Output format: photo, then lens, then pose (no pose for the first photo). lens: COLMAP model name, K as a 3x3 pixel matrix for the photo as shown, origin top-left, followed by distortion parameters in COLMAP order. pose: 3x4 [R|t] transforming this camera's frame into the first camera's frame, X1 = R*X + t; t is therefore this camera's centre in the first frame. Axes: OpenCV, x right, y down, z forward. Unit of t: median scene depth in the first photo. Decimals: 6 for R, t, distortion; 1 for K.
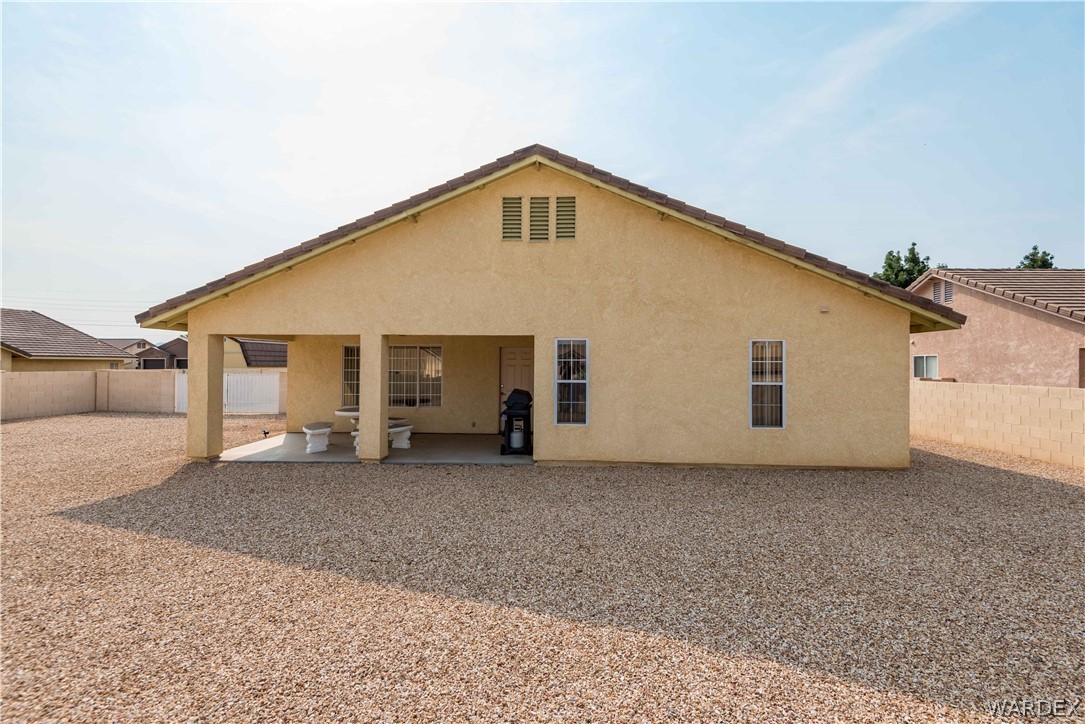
lens RADIAL K [[492.7, 0, 545.8], [0, 492.7, 361.3], [0, 0, 1]] dist [0.042588, -0.022367]
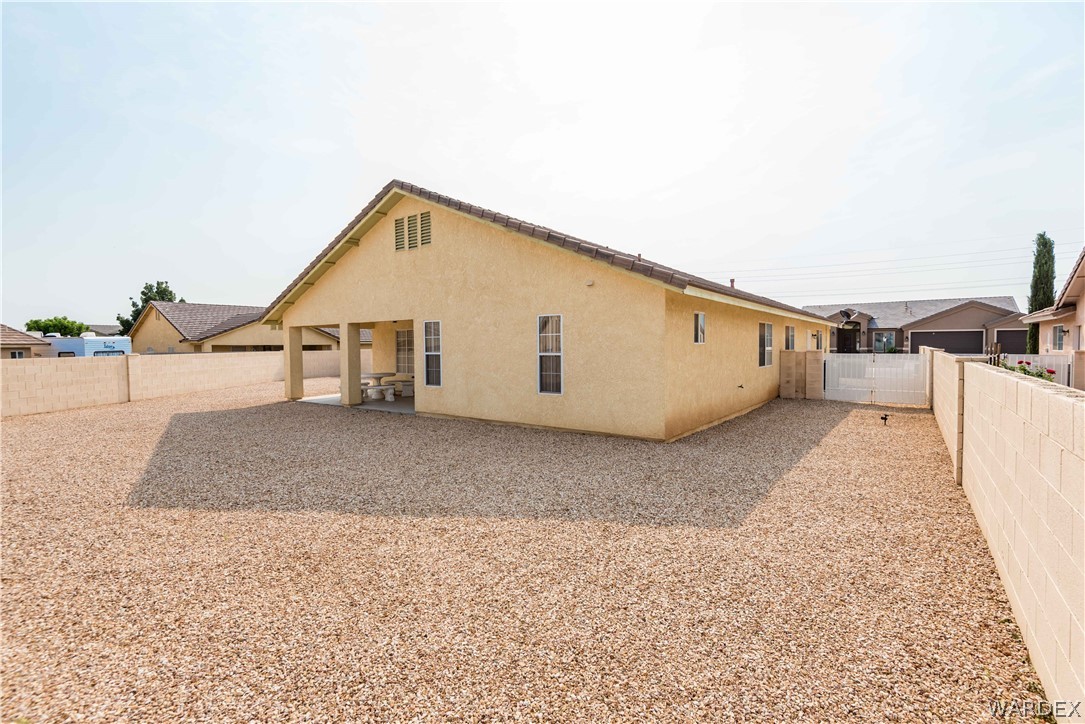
lens RADIAL K [[492.7, 0, 545.8], [0, 492.7, 361.3], [0, 0, 1]] dist [0.042588, -0.022367]
pose [[0.828056, 0.003097, -0.560636, 1.043275], [0.020621, 0.999140, 0.035977, 0.020620], [0.560266, -0.041352, 0.827280, 0.078676]]
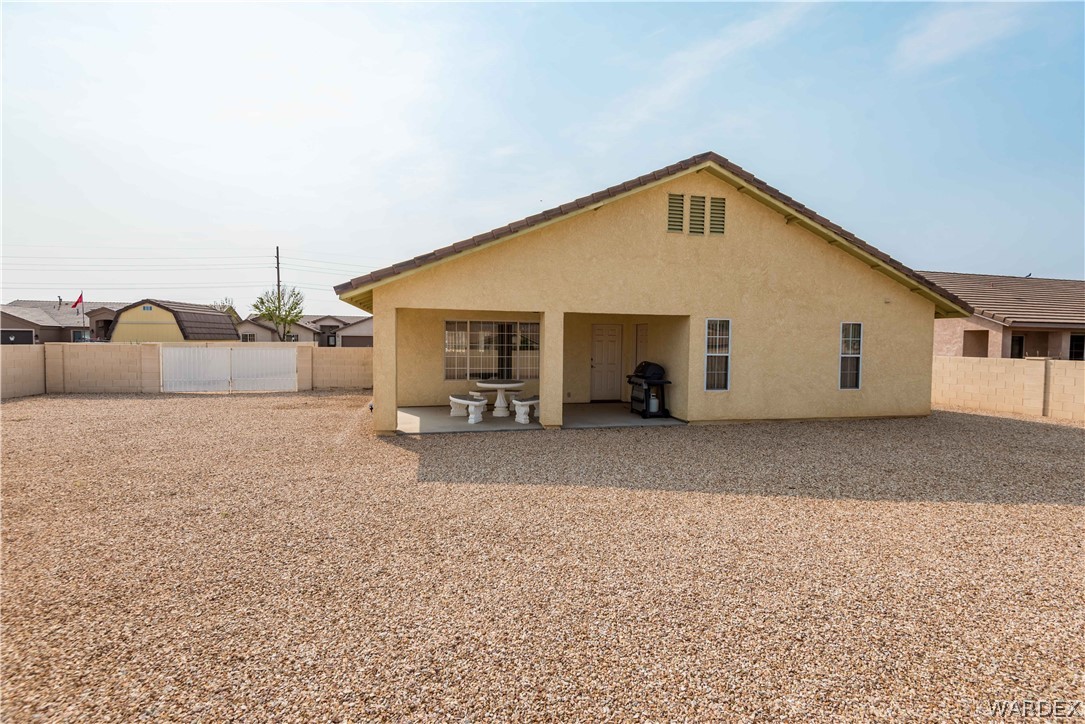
lens RADIAL K [[492.7, 0, 545.8], [0, 492.7, 361.3], [0, 0, 1]] dist [0.042588, -0.022367]
pose [[0.958247, -0.006072, 0.285878, -0.694932], [-0.008088, 0.998799, 0.048324, 0.002310], [-0.285828, -0.048619, 0.957047, -0.033300]]
